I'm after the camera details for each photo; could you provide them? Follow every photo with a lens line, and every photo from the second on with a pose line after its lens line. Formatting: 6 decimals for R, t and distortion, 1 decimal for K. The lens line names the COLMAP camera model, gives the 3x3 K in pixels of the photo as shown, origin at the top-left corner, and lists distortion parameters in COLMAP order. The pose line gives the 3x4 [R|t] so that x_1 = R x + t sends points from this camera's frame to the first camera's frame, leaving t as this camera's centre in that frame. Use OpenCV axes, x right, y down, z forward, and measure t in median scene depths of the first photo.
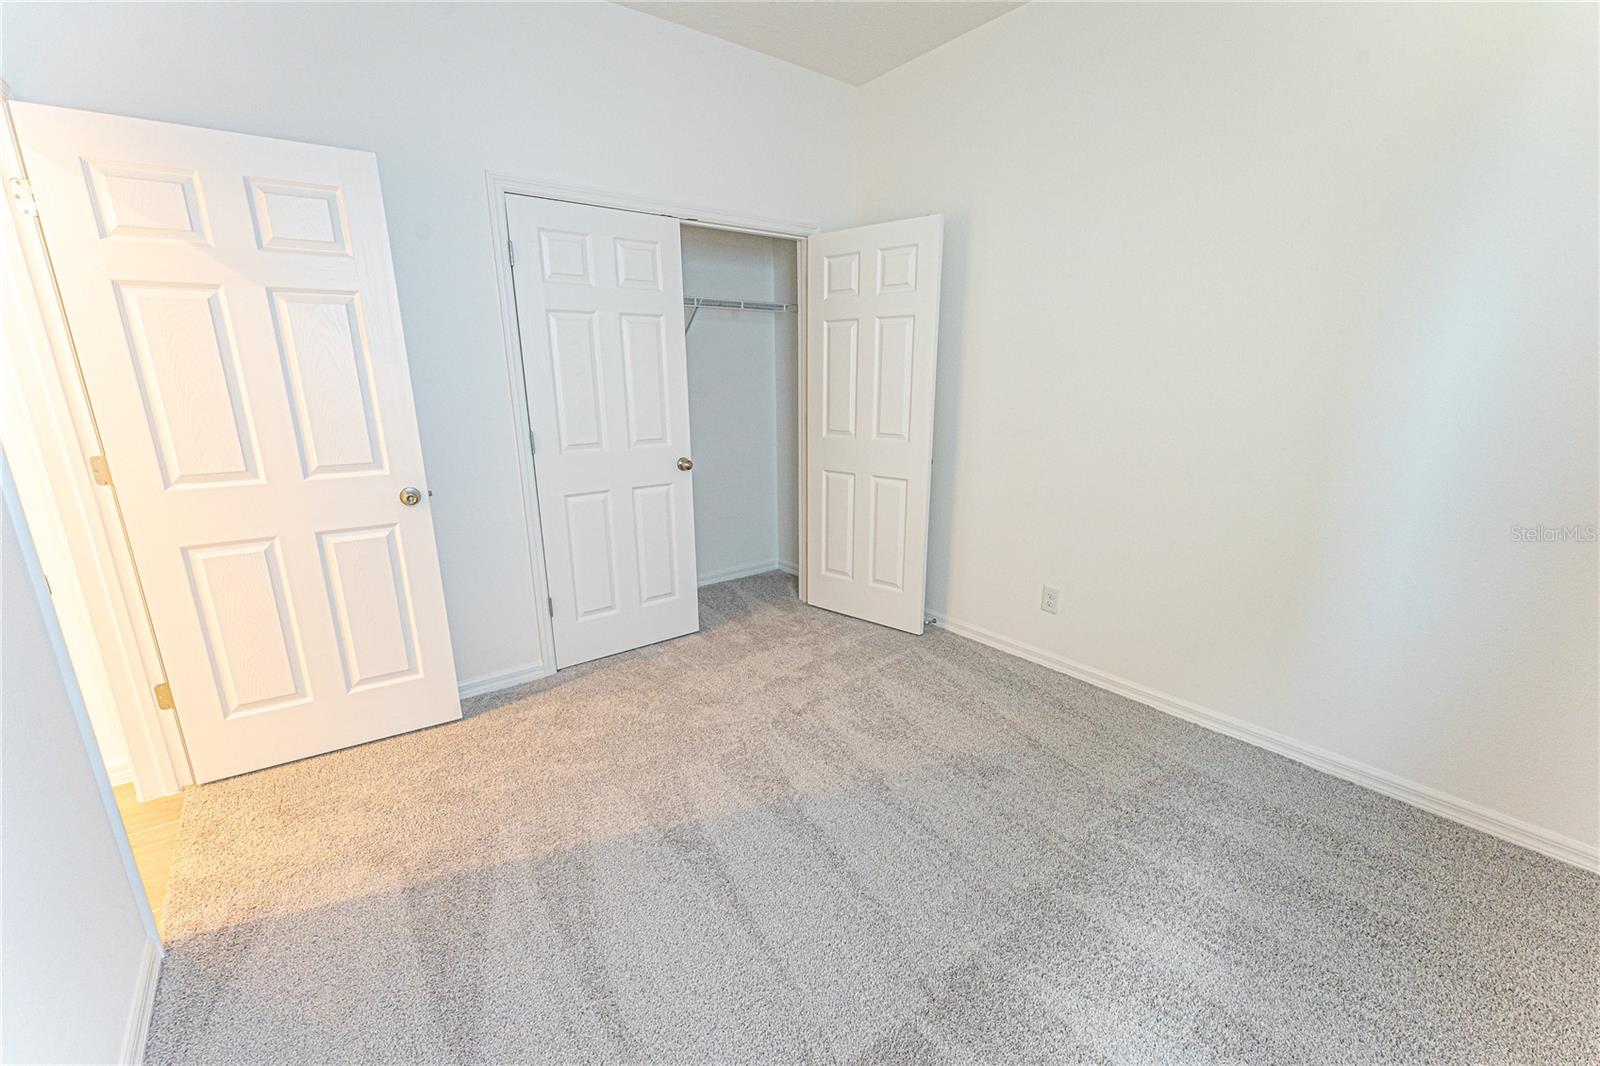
lens RADIAL K [[656.7, 0, 796.9], [0, 656.7, 545.0], [0, 0, 1]] dist [0.000203, -0.000069]
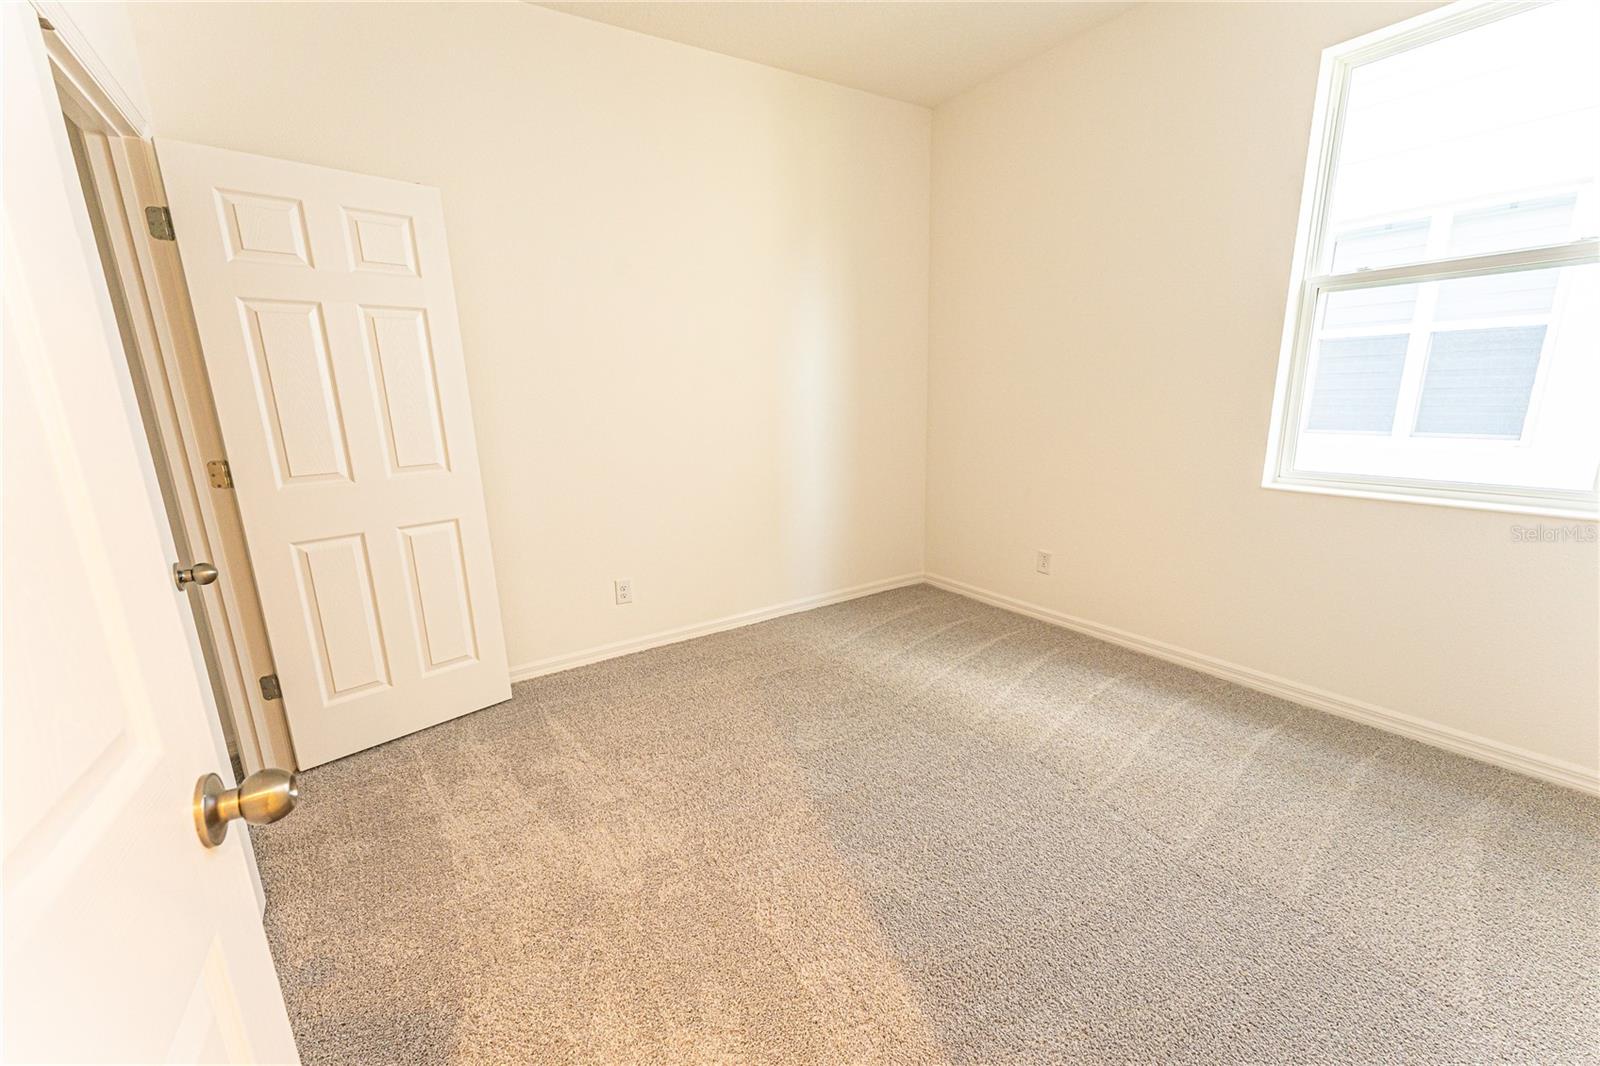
lens RADIAL K [[656.7, 0, 796.9], [0, 656.7, 545.0], [0, 0, 1]] dist [0.000203, -0.000069]
pose [[0.087756, -0.237782, 0.967346, -0.573279], [0.280141, 0.937792, 0.205104, -0.120996], [-0.955939, 0.252994, 0.148910, 0.518005]]
